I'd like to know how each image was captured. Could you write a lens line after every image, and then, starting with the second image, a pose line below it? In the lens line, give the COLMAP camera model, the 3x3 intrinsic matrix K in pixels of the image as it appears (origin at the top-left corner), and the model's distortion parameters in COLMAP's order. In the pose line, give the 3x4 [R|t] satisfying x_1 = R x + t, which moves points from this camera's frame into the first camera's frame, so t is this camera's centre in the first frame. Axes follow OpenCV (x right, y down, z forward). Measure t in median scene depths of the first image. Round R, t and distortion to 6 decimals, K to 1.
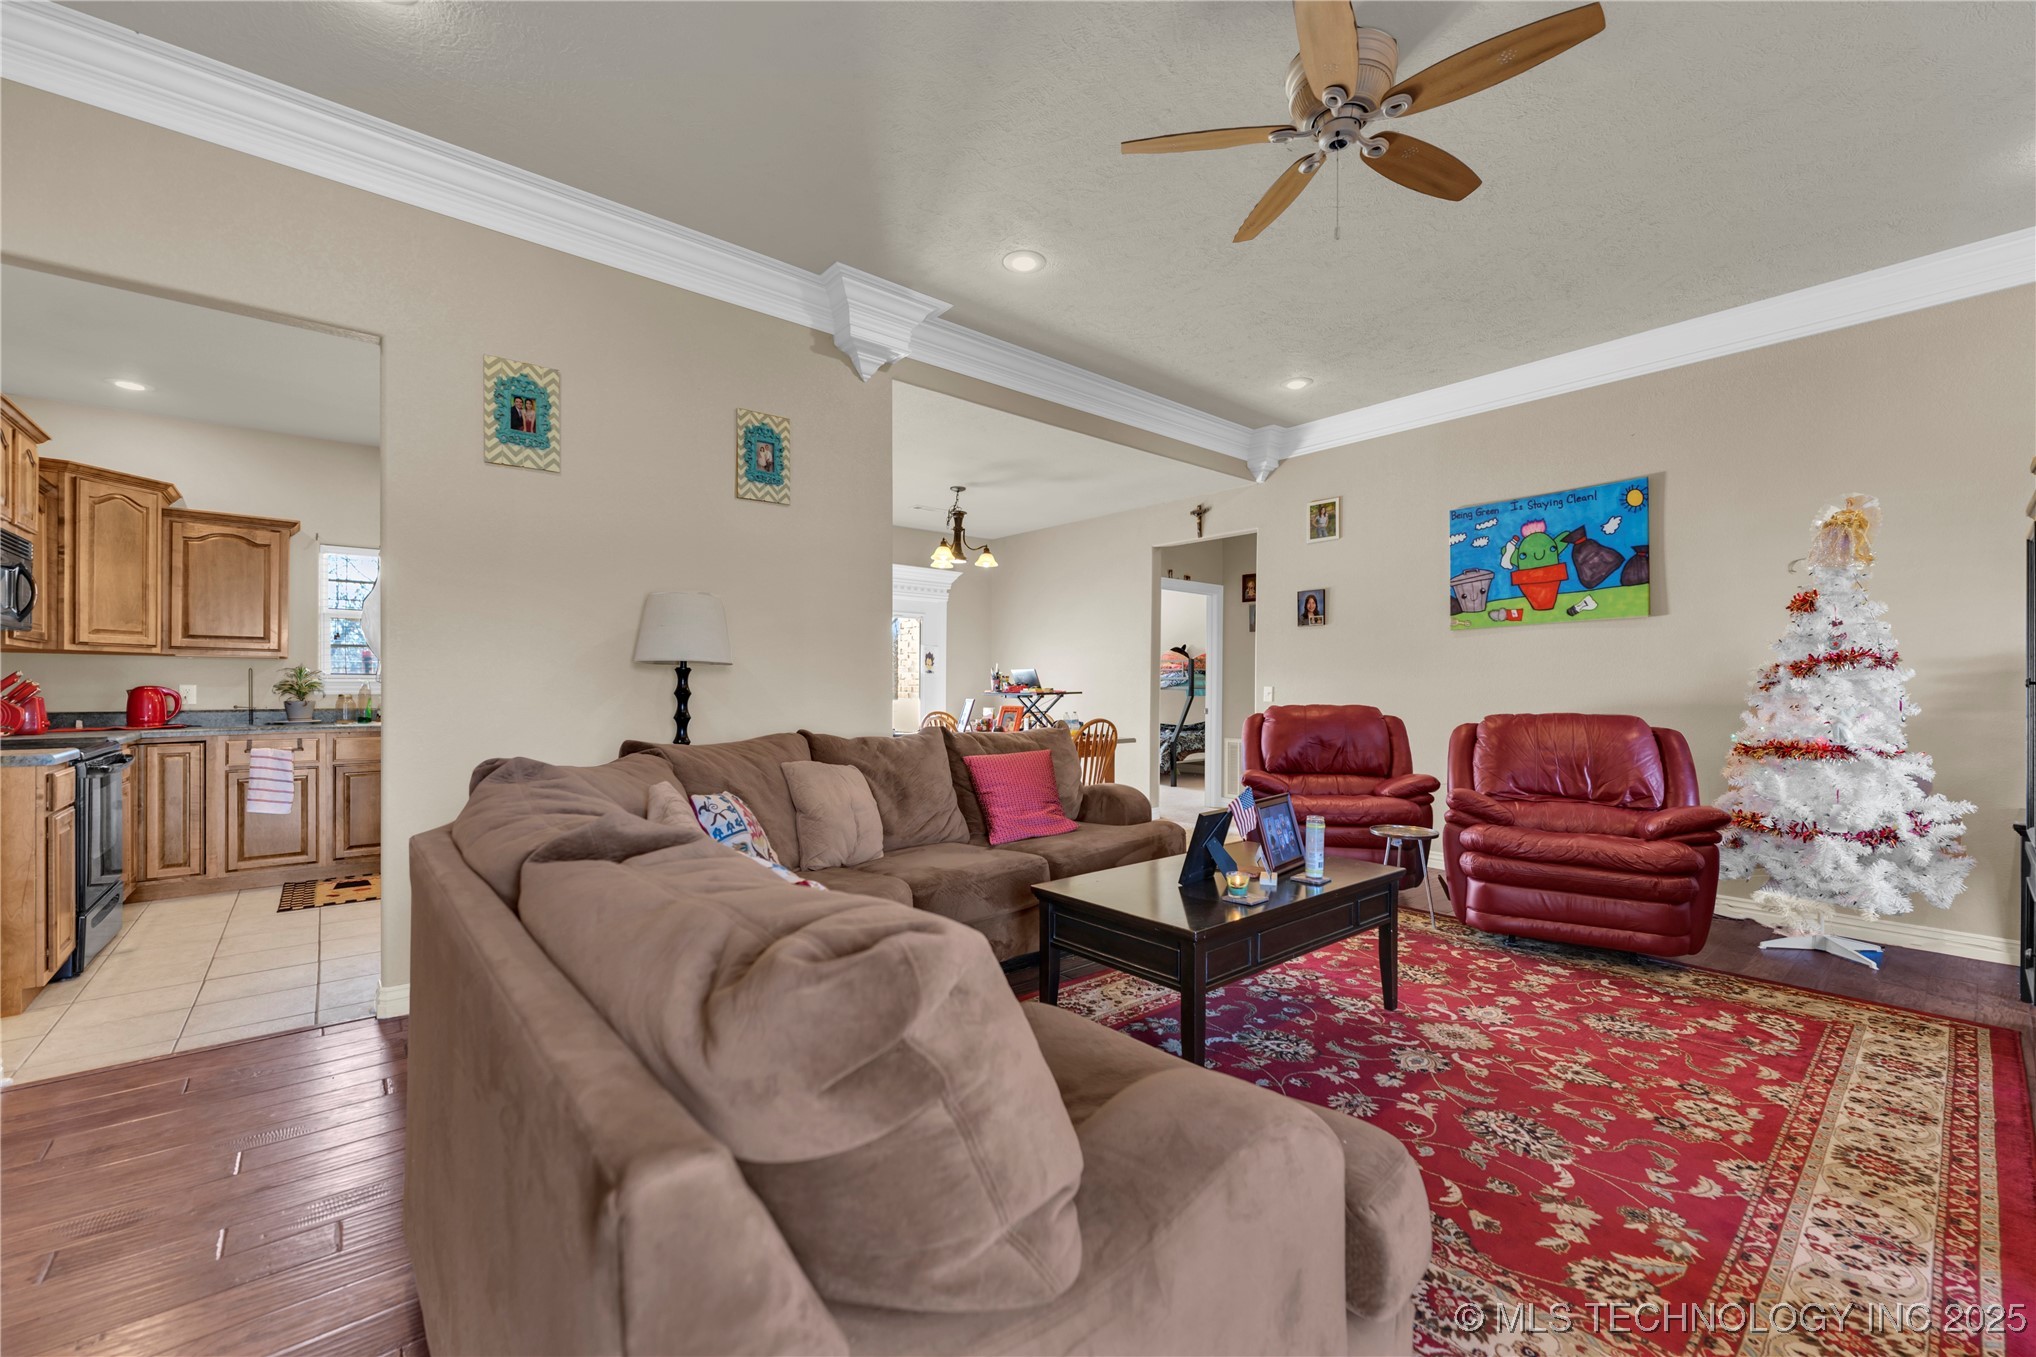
lens RADIAL K [[822.3, 0, 1014.7], [0, 822.3, 681.0], [0, 0, 1]] dist [0.000501, 0.001625]
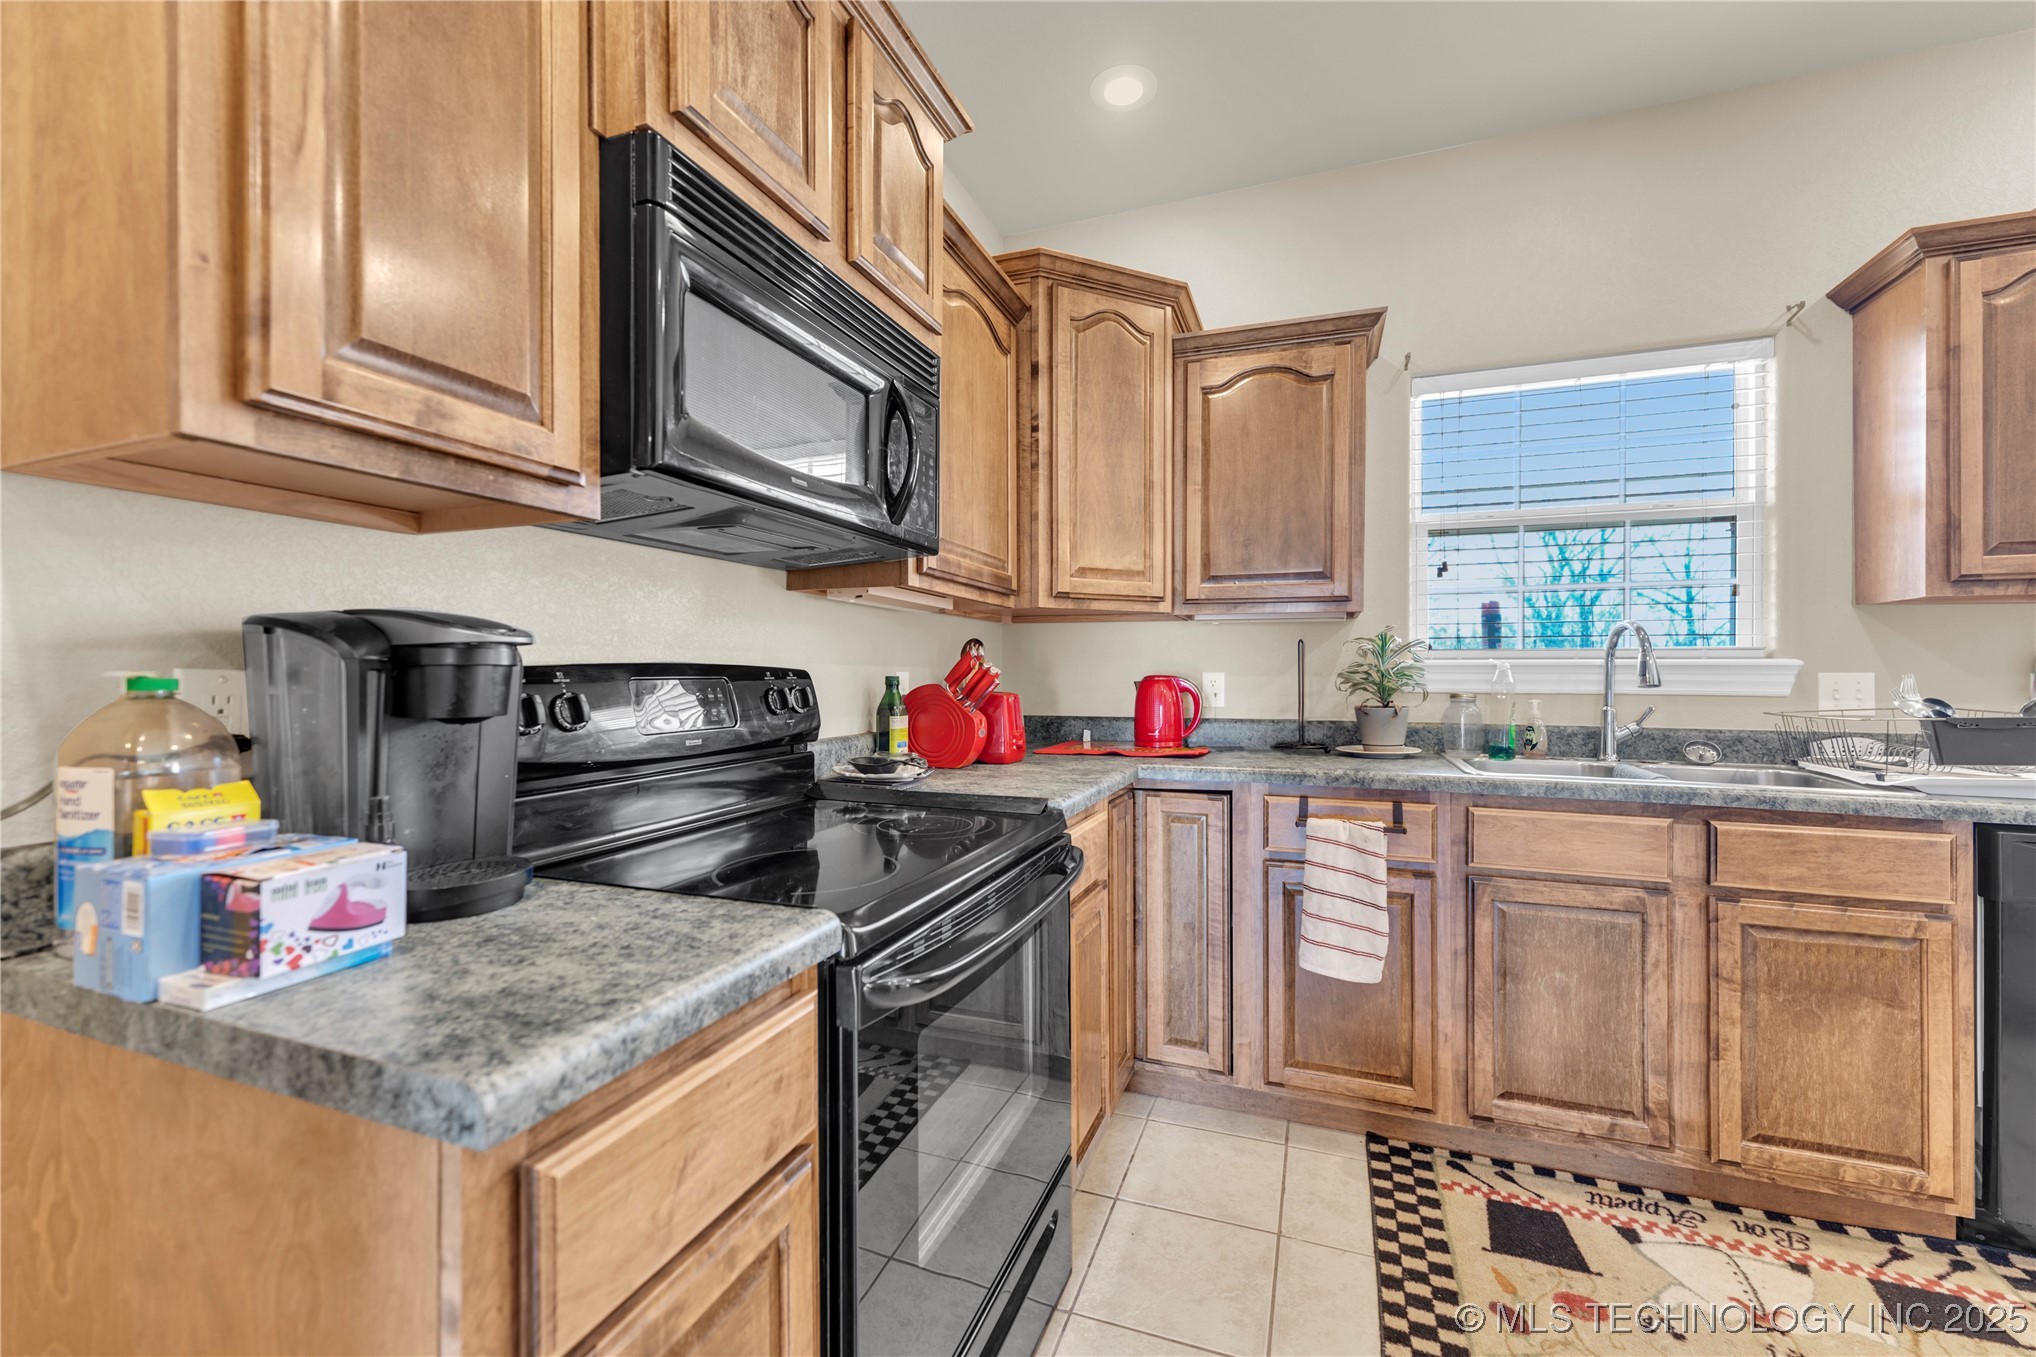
lens RADIAL K [[822.3, 0, 1014.0], [0, 822.3, 672.6], [0, 0, 1]] dist [0.000501, 0.001625]
pose [[0.488233, 0.000860, -0.872713, -0.687996], [0.003353, 0.999990, 0.002861, 0.003460], [0.872707, -0.004323, 0.488225, 0.720468]]
